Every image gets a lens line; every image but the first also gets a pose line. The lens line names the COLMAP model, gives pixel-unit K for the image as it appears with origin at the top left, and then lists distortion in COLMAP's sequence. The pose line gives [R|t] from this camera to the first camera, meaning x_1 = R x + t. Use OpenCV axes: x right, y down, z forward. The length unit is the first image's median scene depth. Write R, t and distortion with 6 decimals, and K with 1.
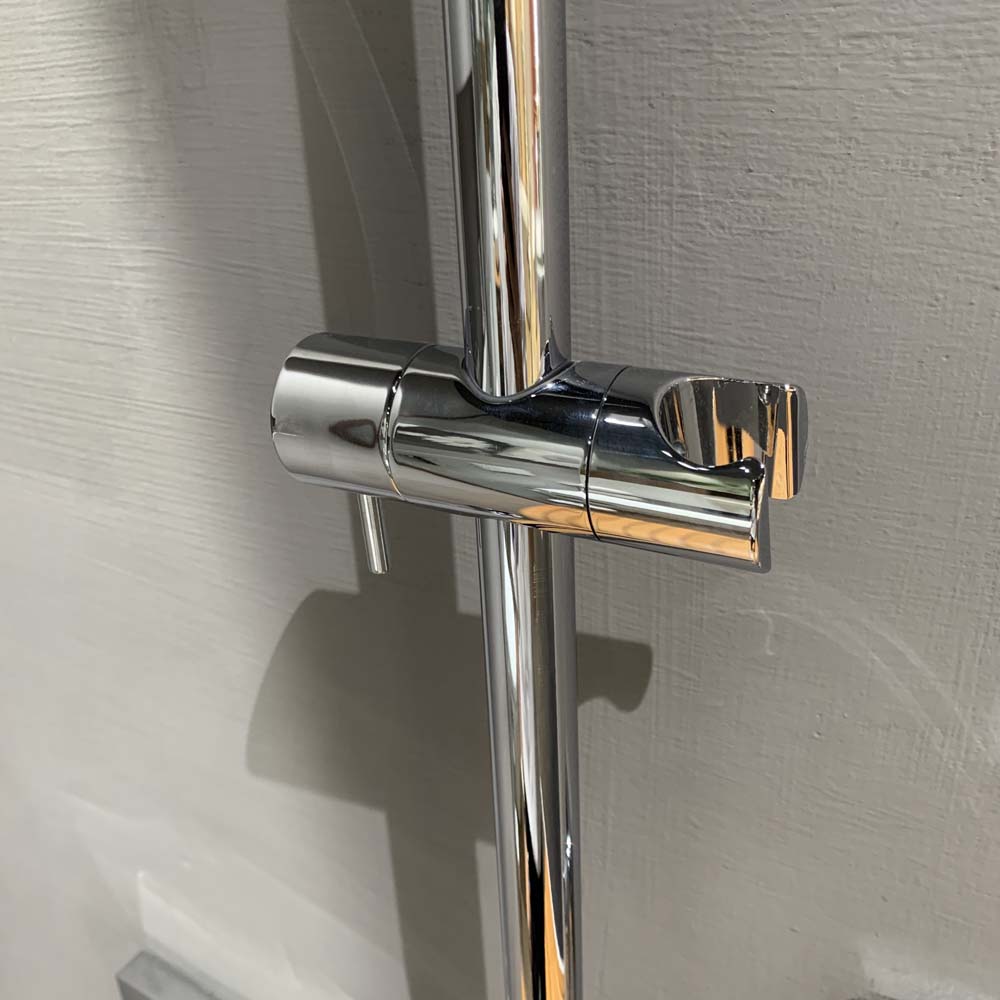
lens RADIAL K [[1033.7, 0, 500.0], [0, 1033.7, 500.0], [0, 0, 1]] dist [-0.017640, 0.032817]
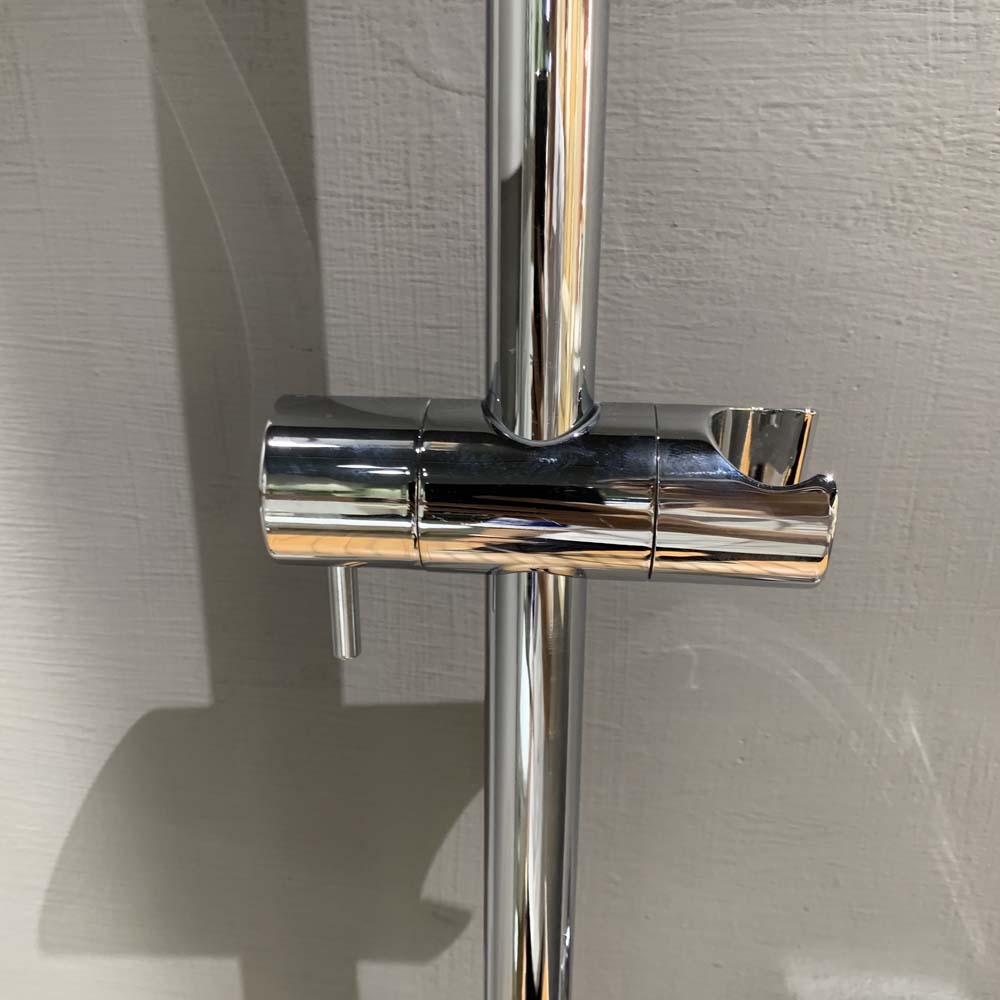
lens RADIAL K [[1099.7, 0, 453.9], [0, 1099.7, 499.3], [0, 0, 1]] dist [0.091936, -0.249651]
pose [[0.927648, -0.092124, 0.361916, -0.403050], [0.123924, 0.990120, -0.065608, 0.006770], [-0.352296, 0.105711, 0.929899, 0.047456]]
